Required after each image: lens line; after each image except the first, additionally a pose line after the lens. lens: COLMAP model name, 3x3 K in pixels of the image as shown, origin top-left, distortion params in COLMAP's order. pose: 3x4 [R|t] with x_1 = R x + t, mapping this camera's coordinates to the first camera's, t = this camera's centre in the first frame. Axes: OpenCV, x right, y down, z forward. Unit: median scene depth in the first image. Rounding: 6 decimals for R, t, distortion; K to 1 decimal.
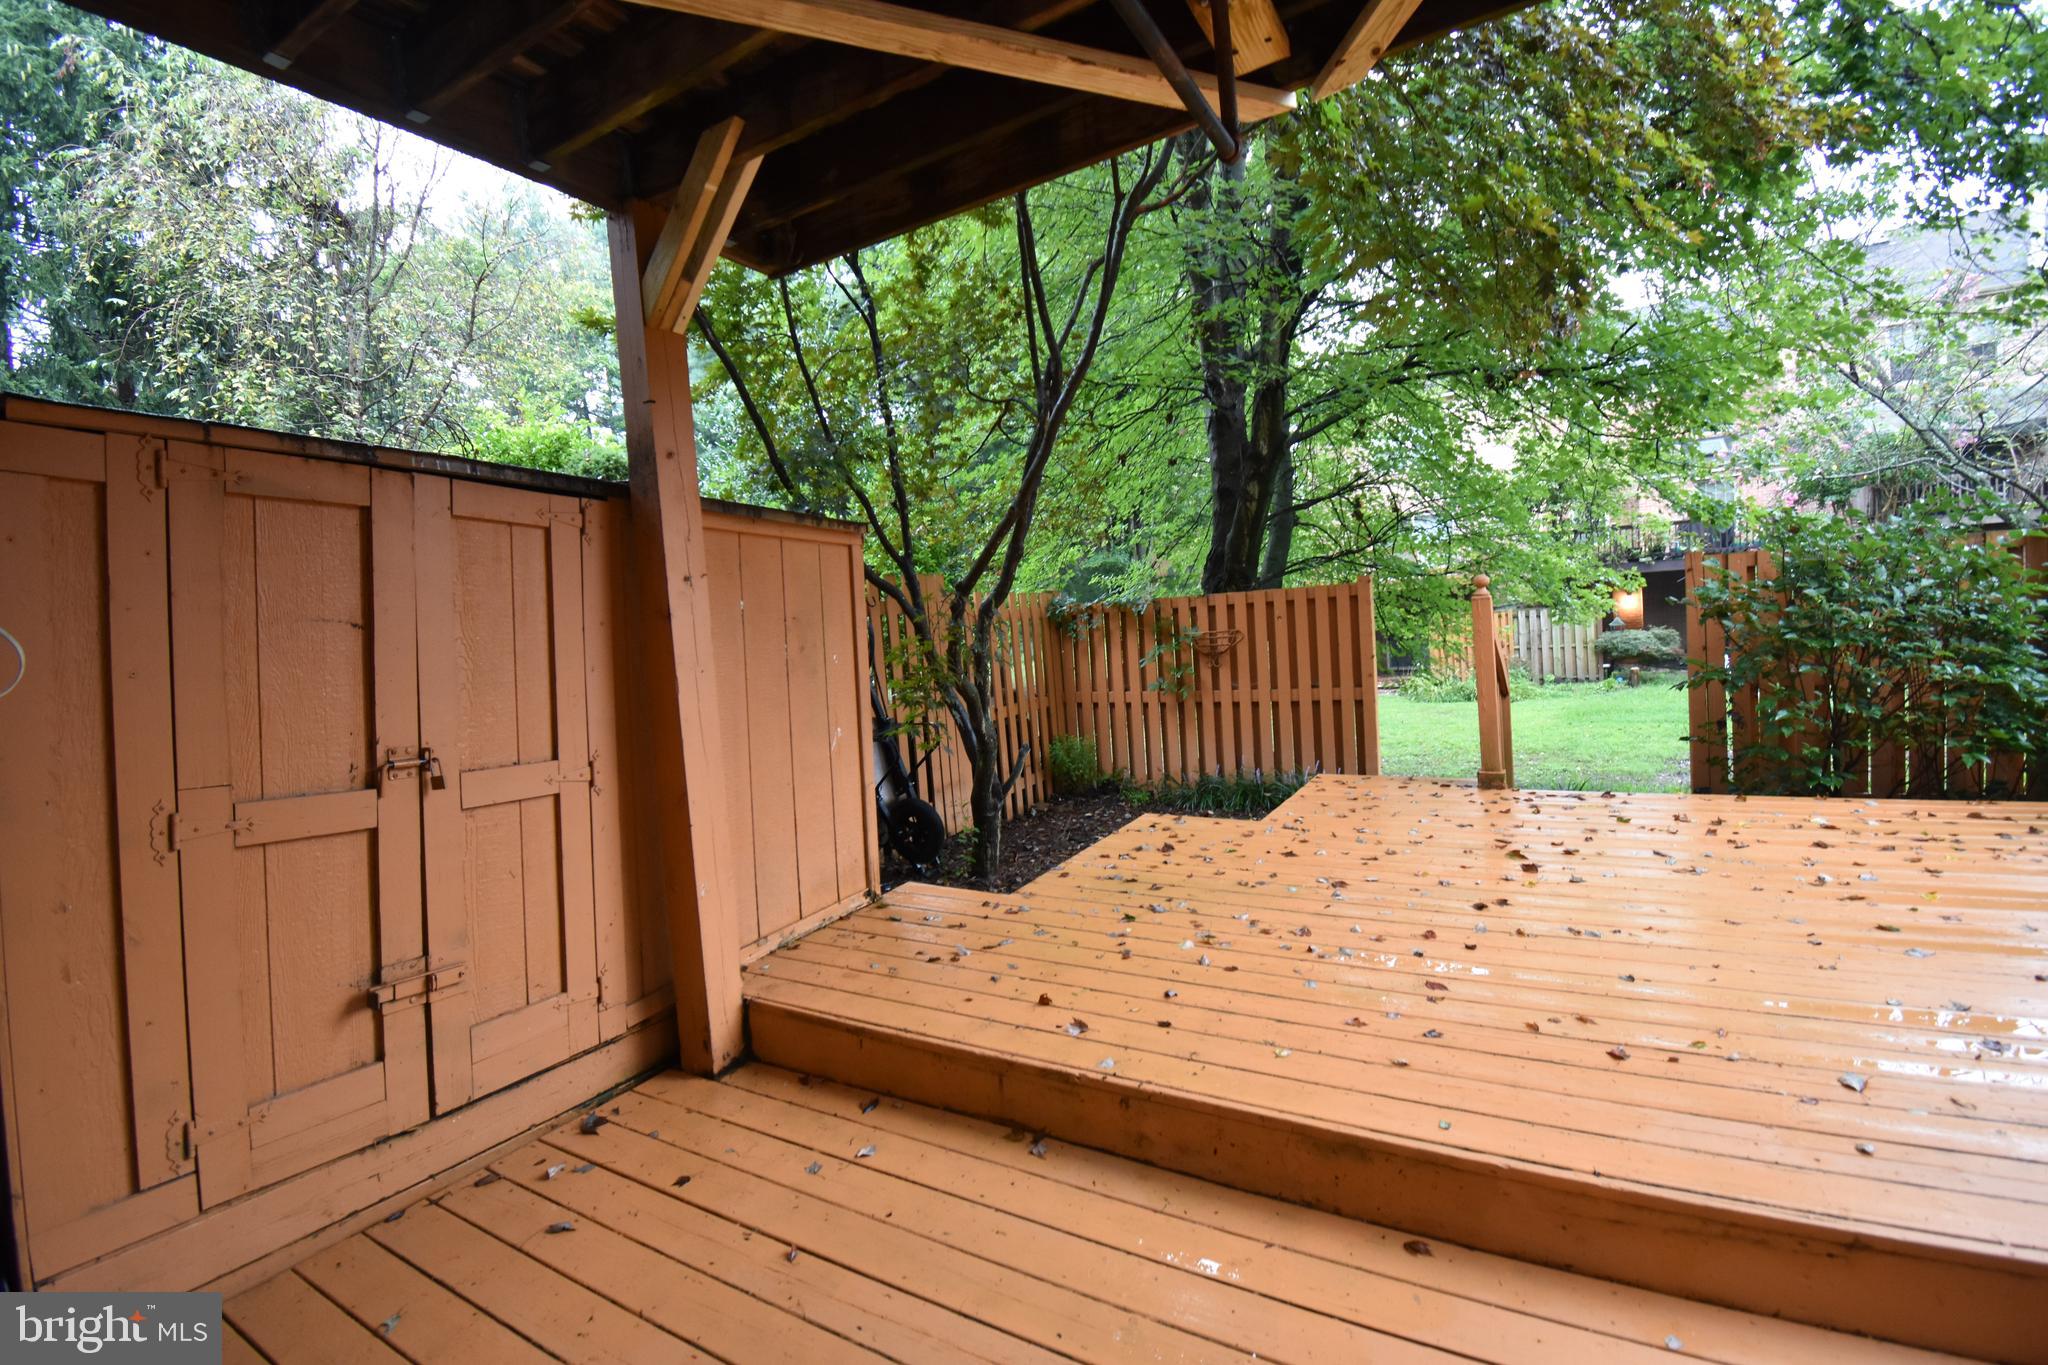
lens RADIAL K [[902.4, 0, 1022.4], [0, 902.4, 675.4], [0, 0, 1]] dist [0.023424, -0.028395]
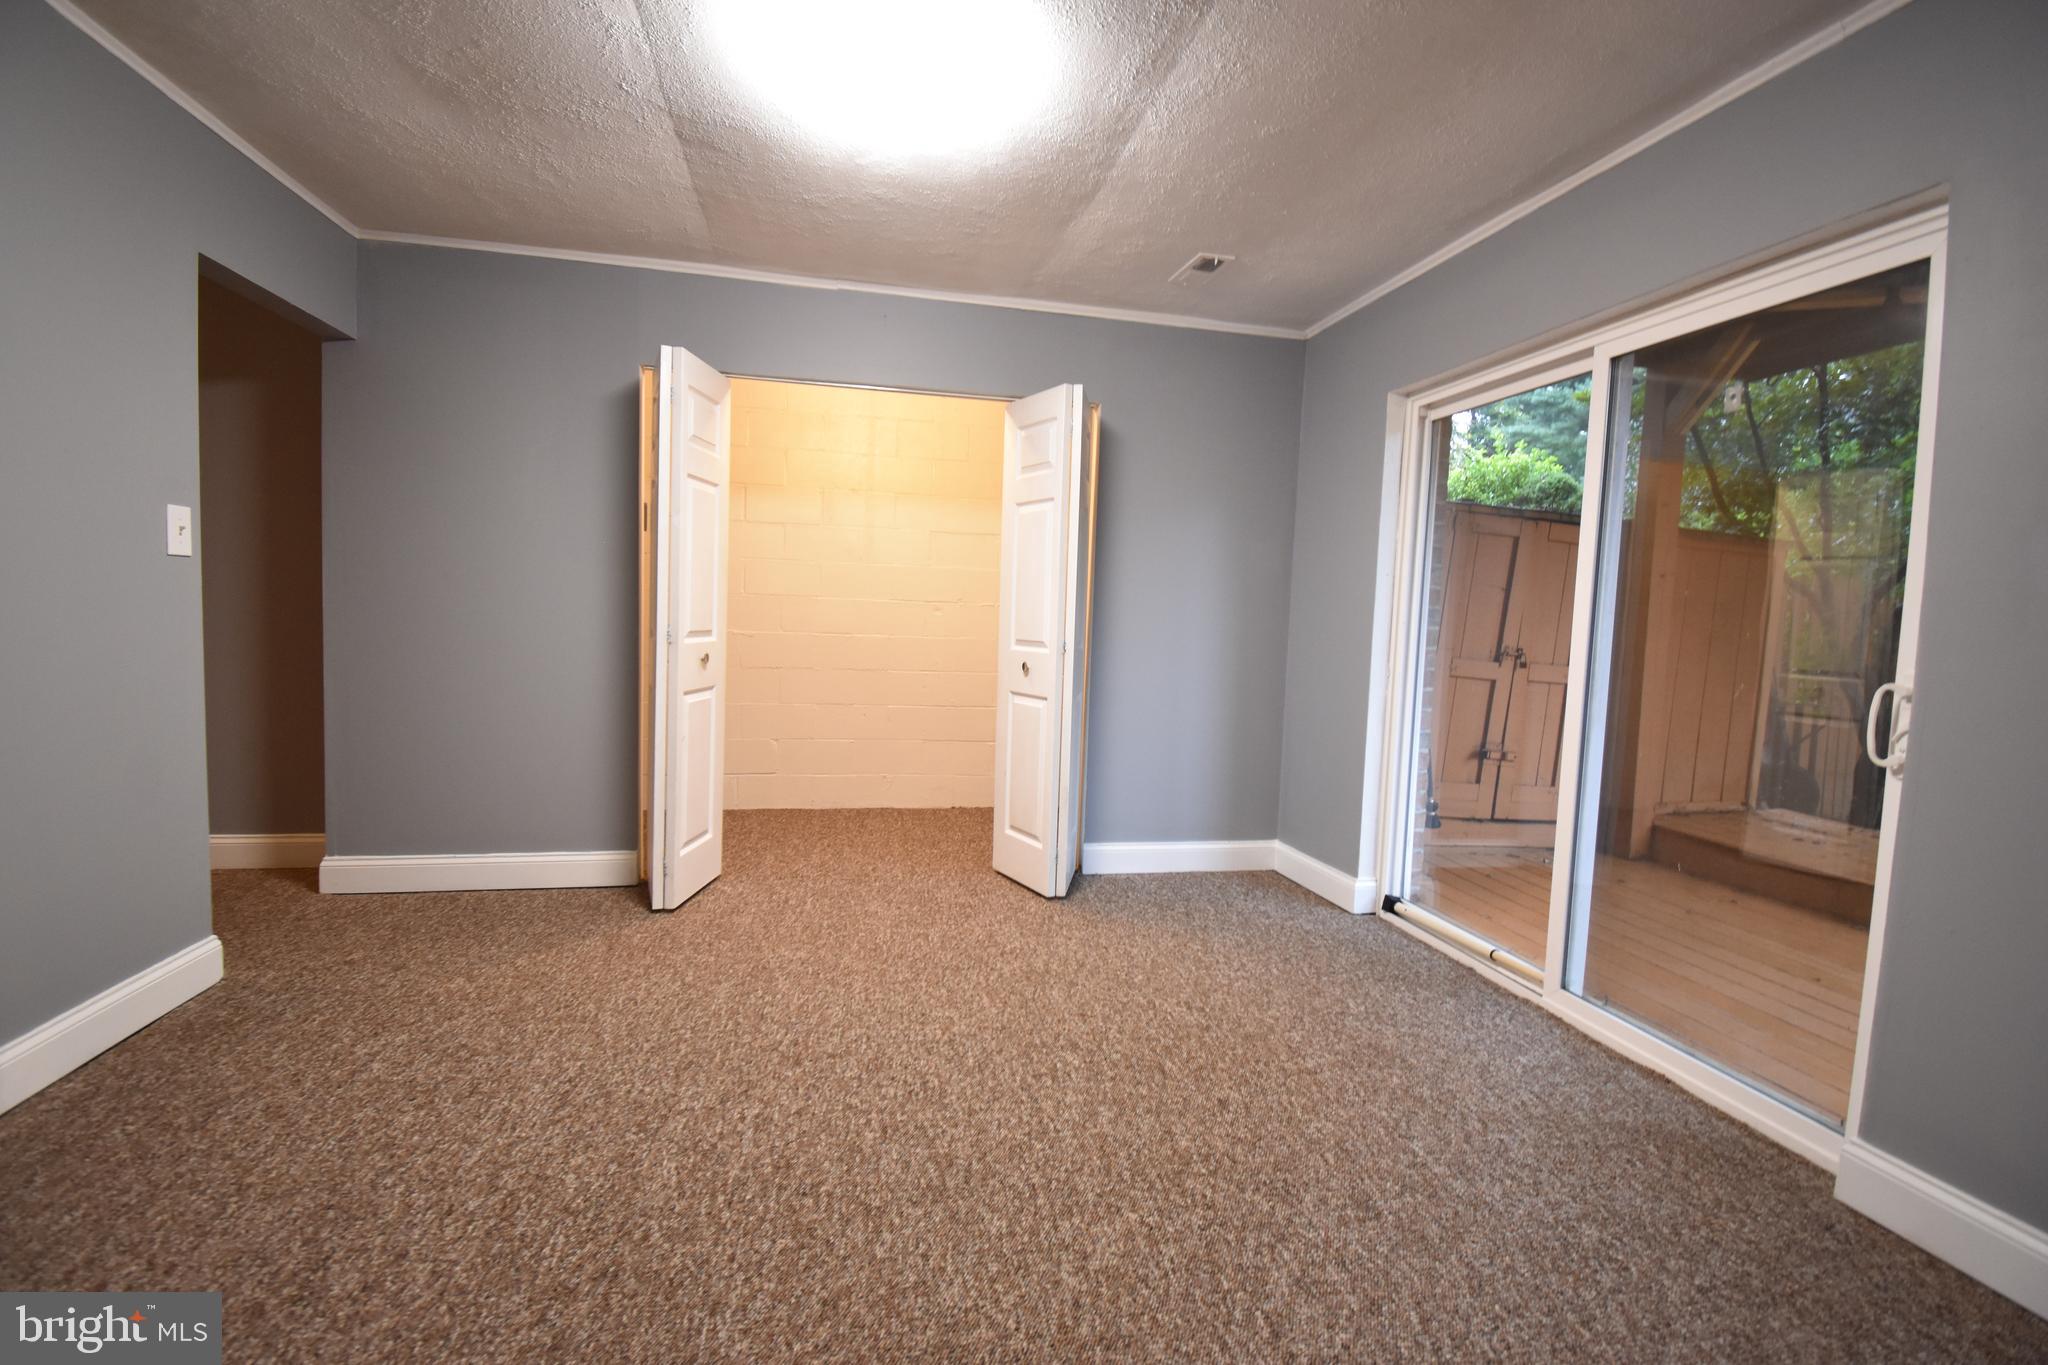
lens RADIAL K [[902.4, 0, 1022.4], [0, 902.4, 675.4], [0, 0, 1]] dist [0.023424, -0.028395]
pose [[0.666749, 0.143055, -0.731424, 0.087425], [-0.125112, 0.988962, 0.079376, 0.076646], [0.734705, 0.038587, 0.677288, -0.839706]]
